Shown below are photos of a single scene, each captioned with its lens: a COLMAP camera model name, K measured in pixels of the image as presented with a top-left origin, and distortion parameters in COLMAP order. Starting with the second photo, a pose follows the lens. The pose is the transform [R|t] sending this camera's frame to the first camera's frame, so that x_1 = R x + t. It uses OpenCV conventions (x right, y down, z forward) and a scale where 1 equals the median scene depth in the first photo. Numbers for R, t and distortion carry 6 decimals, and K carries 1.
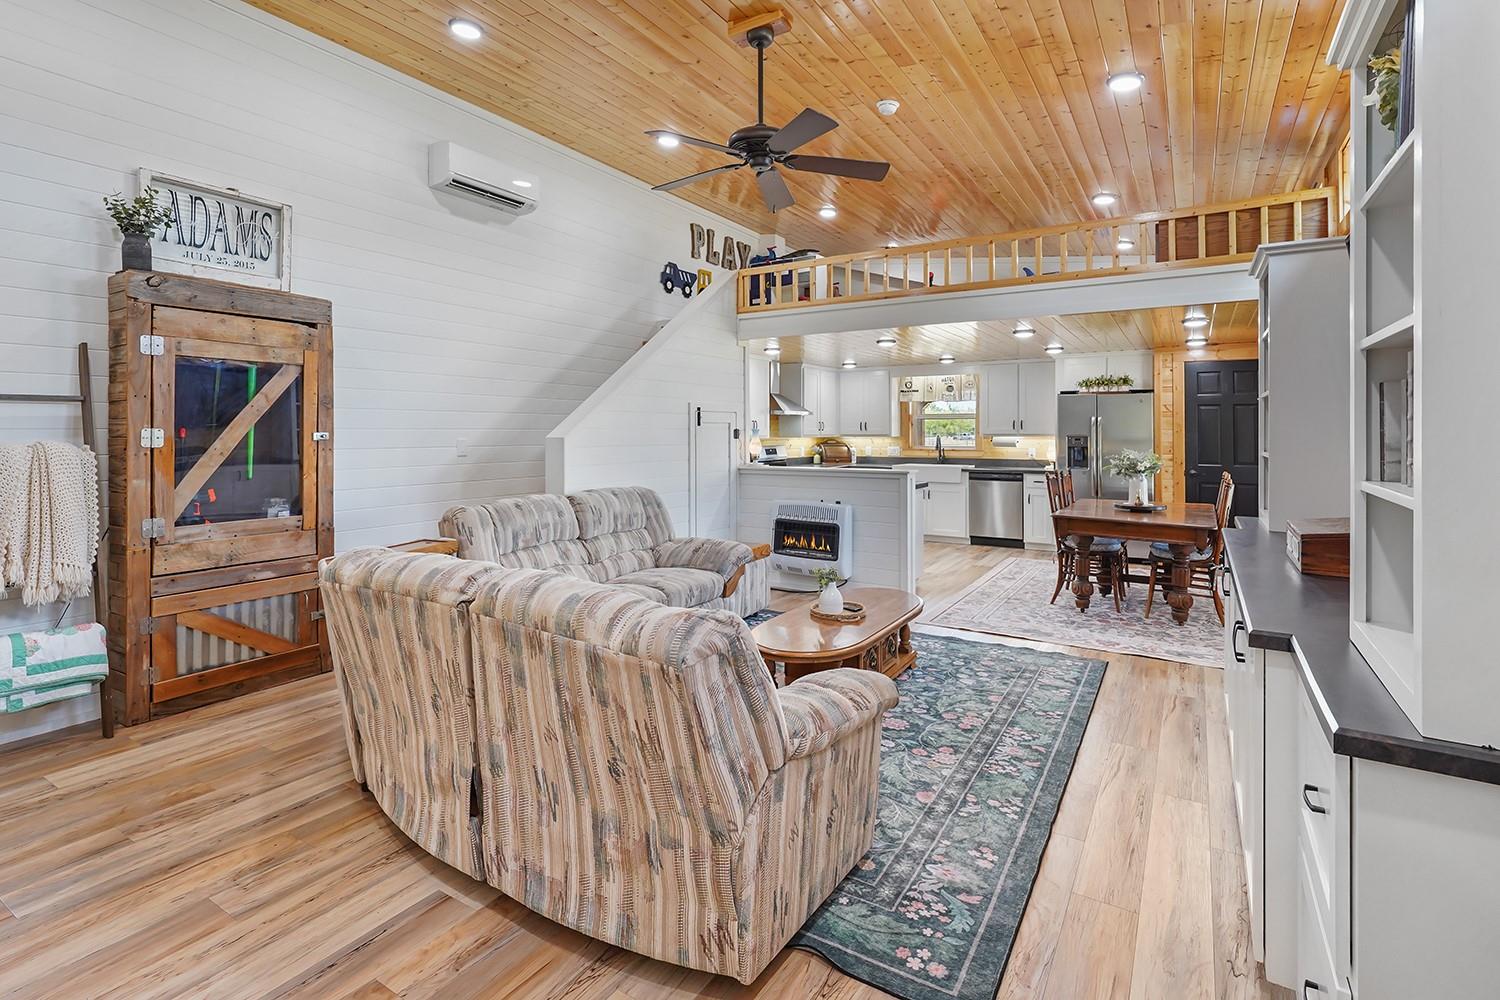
lens RADIAL K [[716.8, 0, 743.6], [0, 716.8, 427.1], [0, 0, 1]] dist [0.001175, 0.000090]
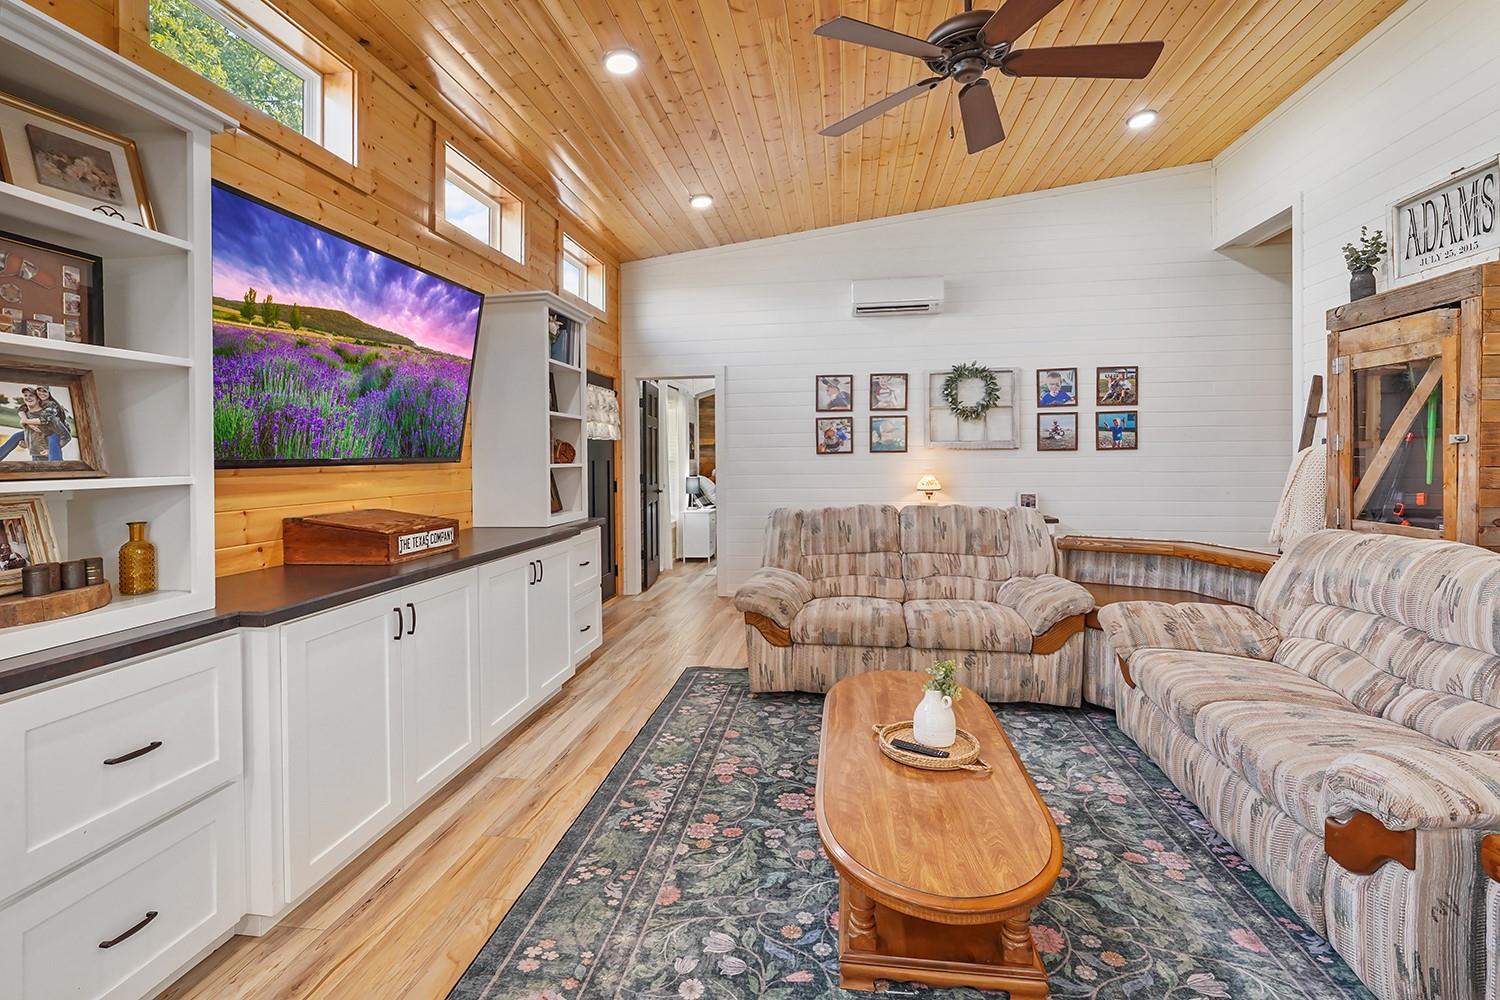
lens RADIAL K [[682.4, 0, 745.0], [0, 682.4, 462.6], [0, 0, 1]] dist [-0.000617, -0.000134]
pose [[-0.917906, 0.013376, -0.396573, 0.563511], [0.011929, 0.999910, 0.006116, 0.030560], [0.396619, 0.000883, -0.917983, 1.696642]]
